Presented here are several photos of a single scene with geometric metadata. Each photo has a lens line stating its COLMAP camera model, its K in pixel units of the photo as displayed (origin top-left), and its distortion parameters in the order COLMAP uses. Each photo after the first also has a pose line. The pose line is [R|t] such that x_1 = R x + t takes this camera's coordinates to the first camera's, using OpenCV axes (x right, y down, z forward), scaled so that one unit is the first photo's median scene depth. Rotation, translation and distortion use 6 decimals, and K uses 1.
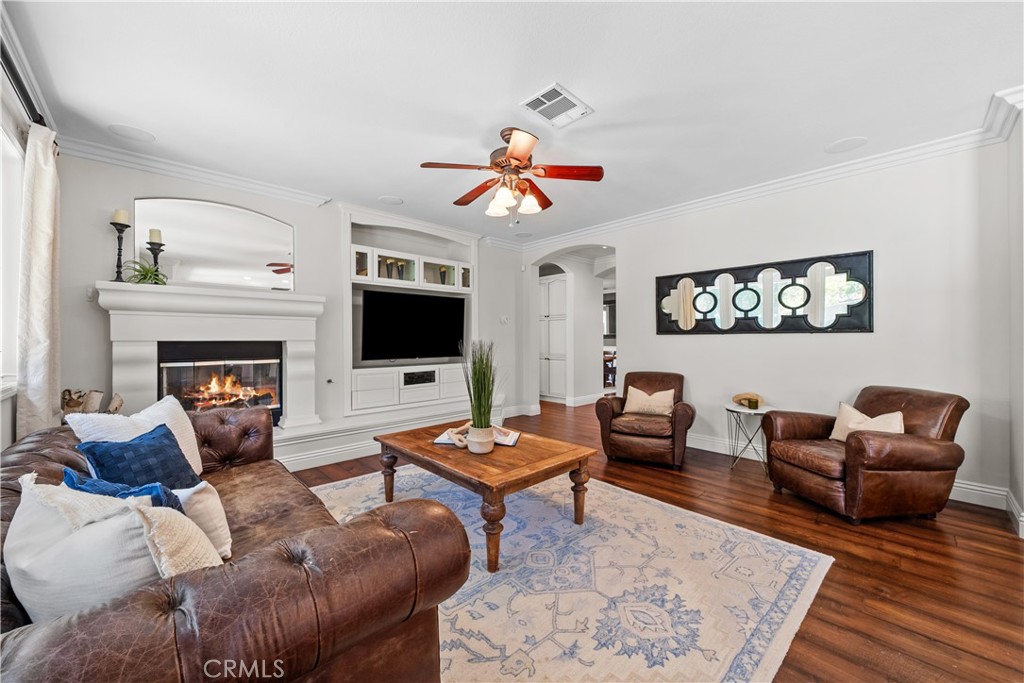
lens RADIAL K [[386.1, 0, 505.5], [0, 386.1, 339.5], [0, 0, 1]] dist [-0.001707, -0.000114]
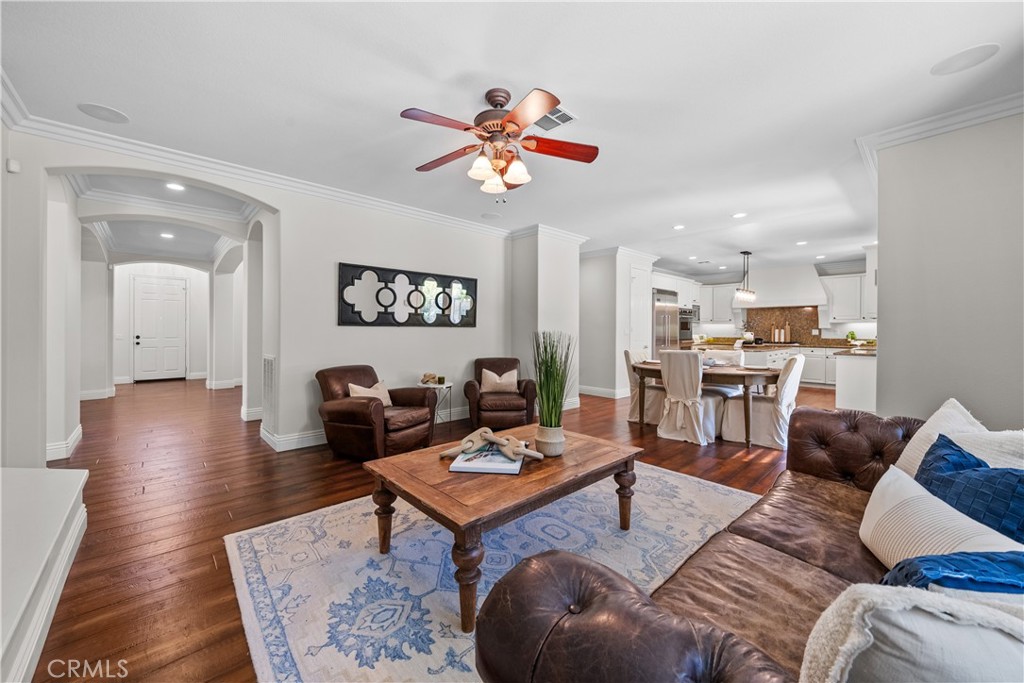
lens RADIAL K [[386.1, 0, 512.7], [0, 386.1, 334.9], [0, 0, 1]] dist [-0.001707, -0.000114]
pose [[0.000148, -0.006263, 0.999980, -0.618430], [-0.002211, 0.999978, 0.006263, 0.003458], [-0.999998, -0.002212, 0.000134, 0.693111]]
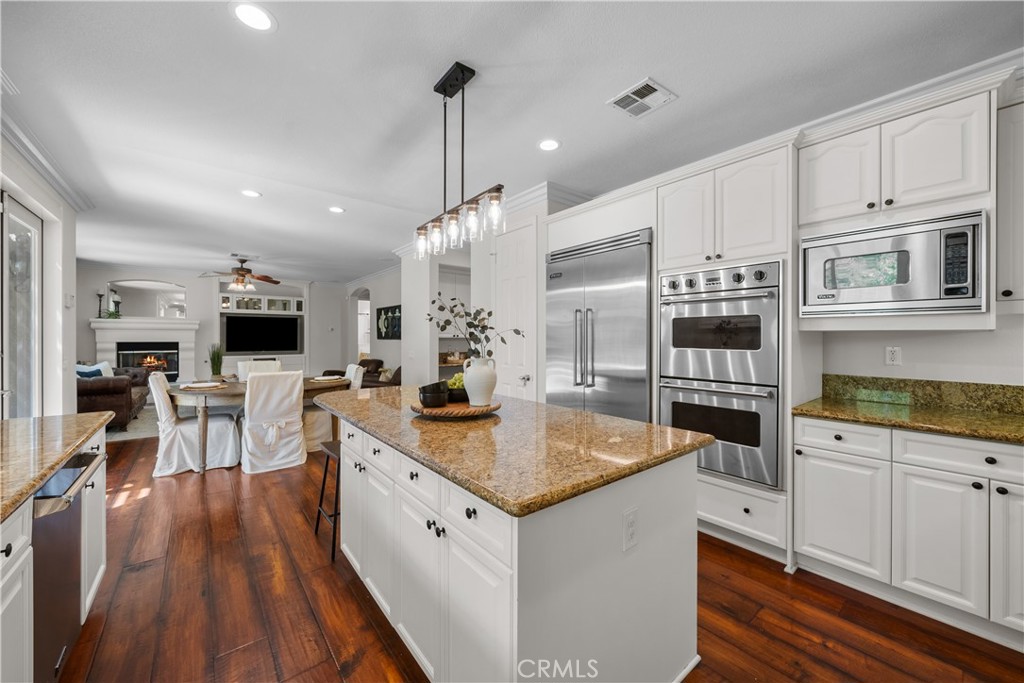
lens RADIAL K [[386.1, 0, 519.1], [0, 386.1, 337.0], [0, 0, 1]] dist [-0.001707, -0.000114]
pose [[0.998612, 0.001564, -0.052651, 1.416406], [-0.001343, 0.999990, 0.004218, -0.034217], [0.052657, -0.004142, 0.998604, -1.034602]]
